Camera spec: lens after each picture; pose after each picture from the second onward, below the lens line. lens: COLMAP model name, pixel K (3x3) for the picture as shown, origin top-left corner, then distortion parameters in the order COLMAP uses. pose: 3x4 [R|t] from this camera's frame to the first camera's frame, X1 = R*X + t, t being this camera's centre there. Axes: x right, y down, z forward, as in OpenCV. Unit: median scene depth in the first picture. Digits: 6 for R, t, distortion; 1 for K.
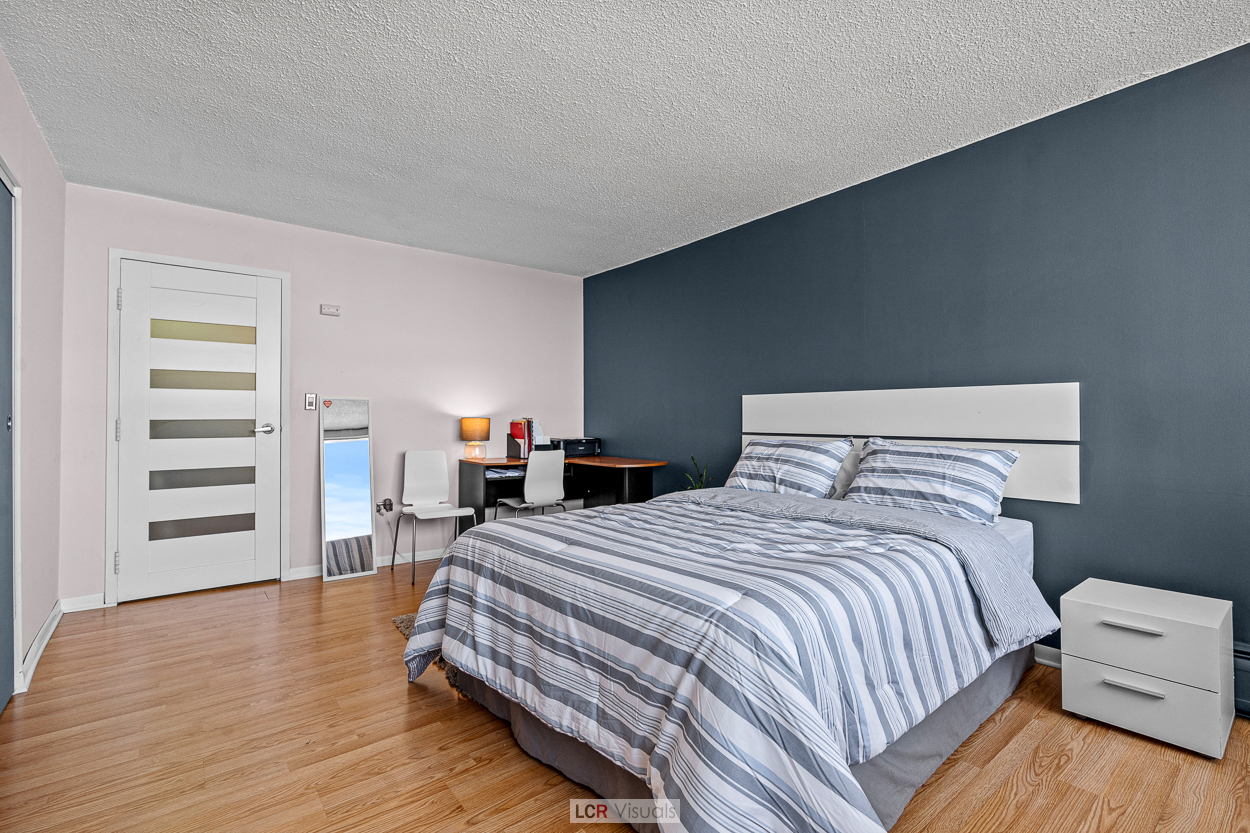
lens RADIAL K [[578.2, 0, 625.0], [0, 578.2, 416.5], [0, 0, 1]] dist [-0.001888, -0.000319]
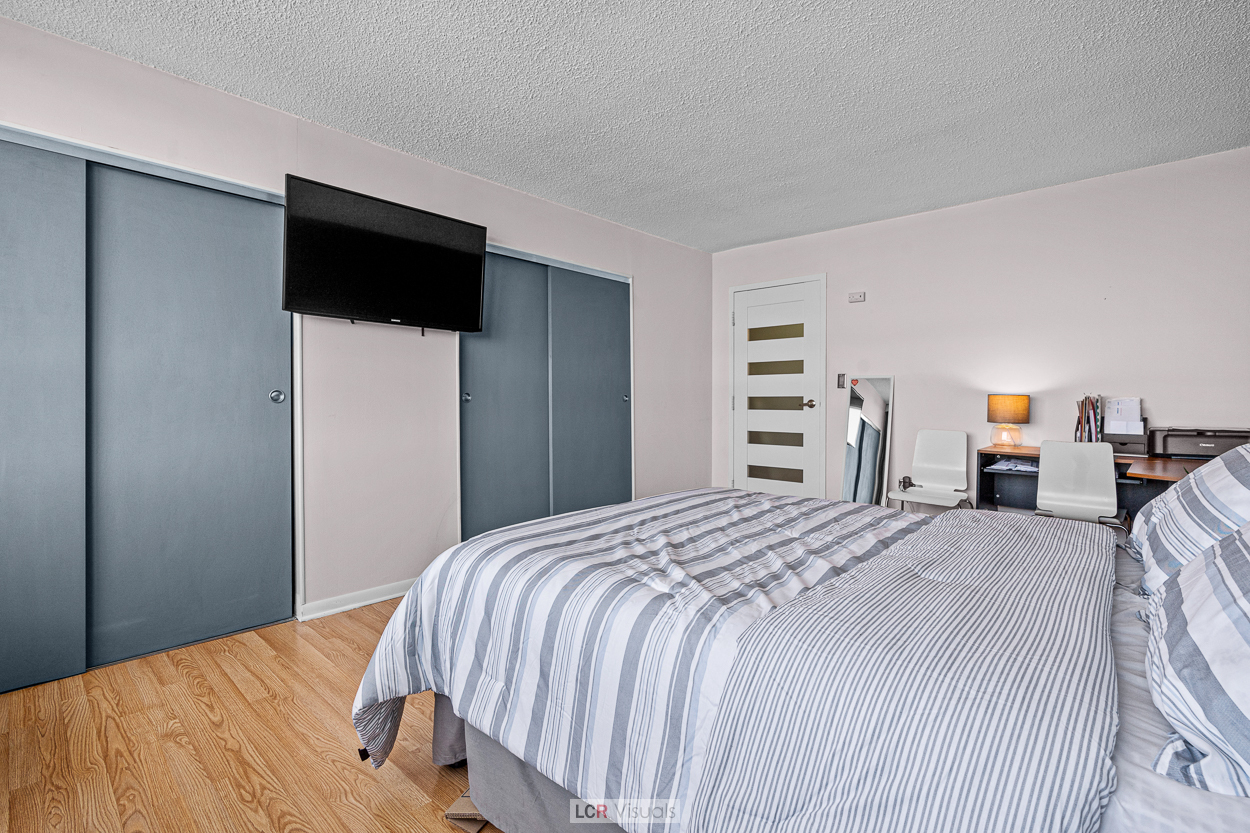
lens RADIAL K [[581.4, 0, 625.2], [0, 581.4, 395.3], [0, 0, 1]] dist [0.000133, -0.000029]
pose [[0.131717, 0.000816, -0.991287, 0.582313], [0.008895, 0.999958, 0.002005, -0.002869], [0.991248, -0.009082, 0.131704, 0.450137]]
